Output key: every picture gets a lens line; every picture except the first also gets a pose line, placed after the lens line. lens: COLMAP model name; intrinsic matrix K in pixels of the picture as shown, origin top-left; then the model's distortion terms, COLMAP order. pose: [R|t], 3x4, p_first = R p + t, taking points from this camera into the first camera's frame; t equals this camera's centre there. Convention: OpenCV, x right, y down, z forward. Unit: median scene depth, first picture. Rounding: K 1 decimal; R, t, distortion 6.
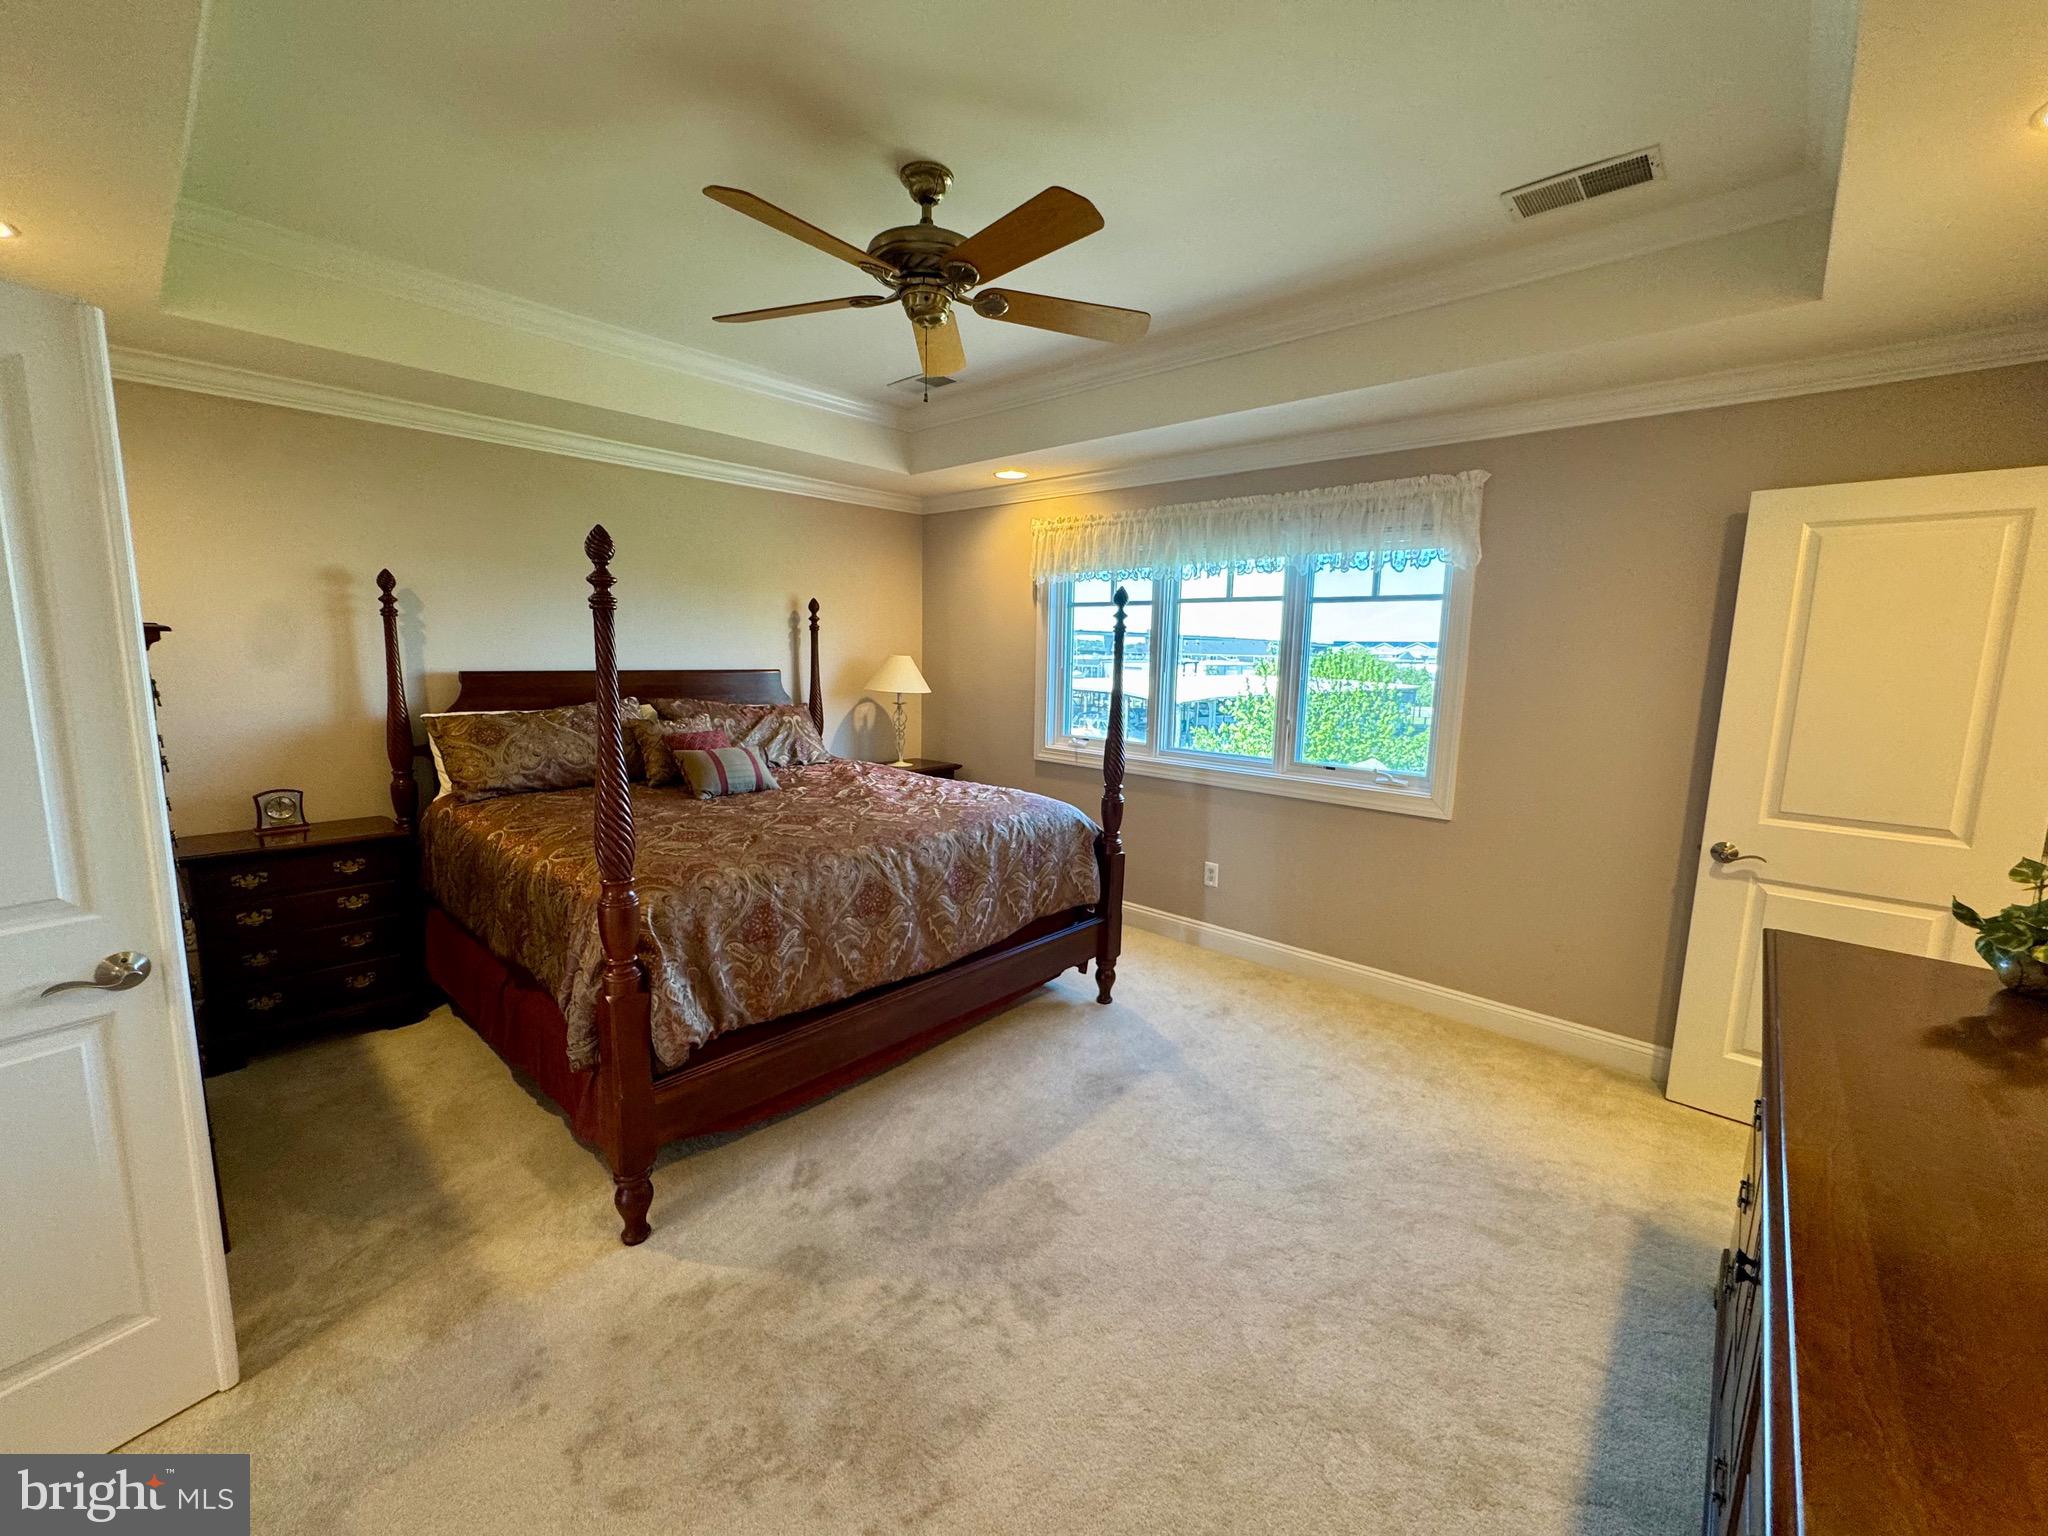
lens RADIAL K [[813.6, 0, 1027.5], [0, 813.6, 764.4], [0, 0, 1]] dist [-0.001888, 0.000380]
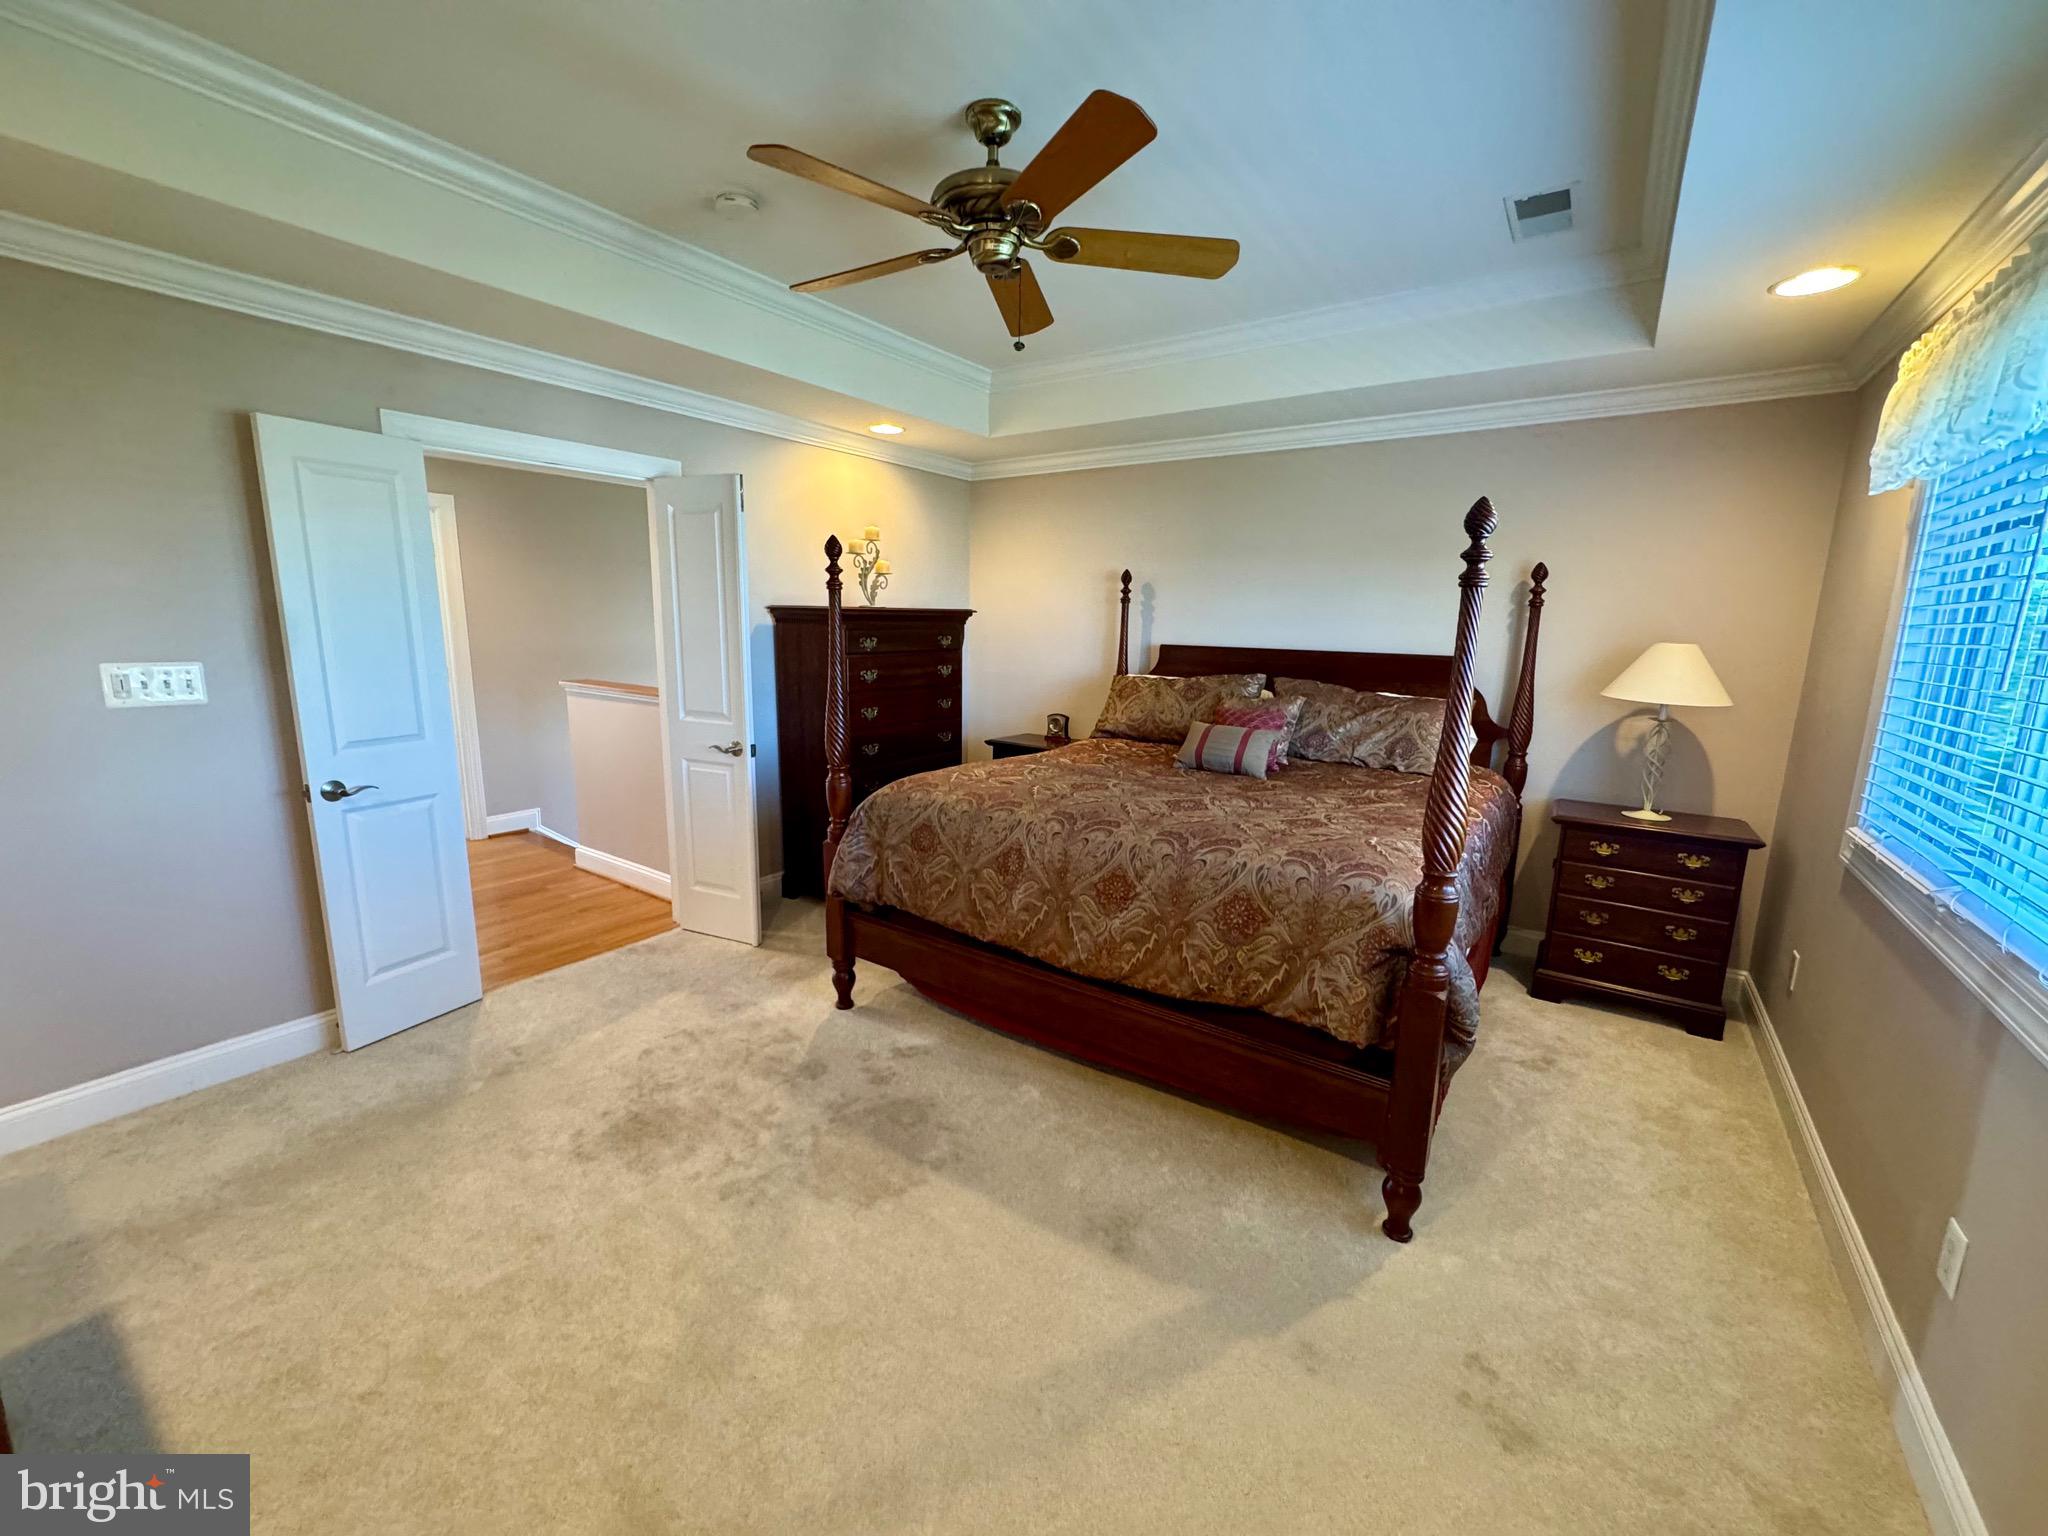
lens RADIAL K [[813.6, 0, 1027.5], [0, 813.6, 764.4], [0, 0, 1]] dist [-0.001888, 0.000380]
pose [[0.124527, 0.161617, -0.978965, 0.693429], [-0.157525, 0.977352, 0.141313, -0.091168], [0.979632, 0.136614, 0.147165, 0.743052]]
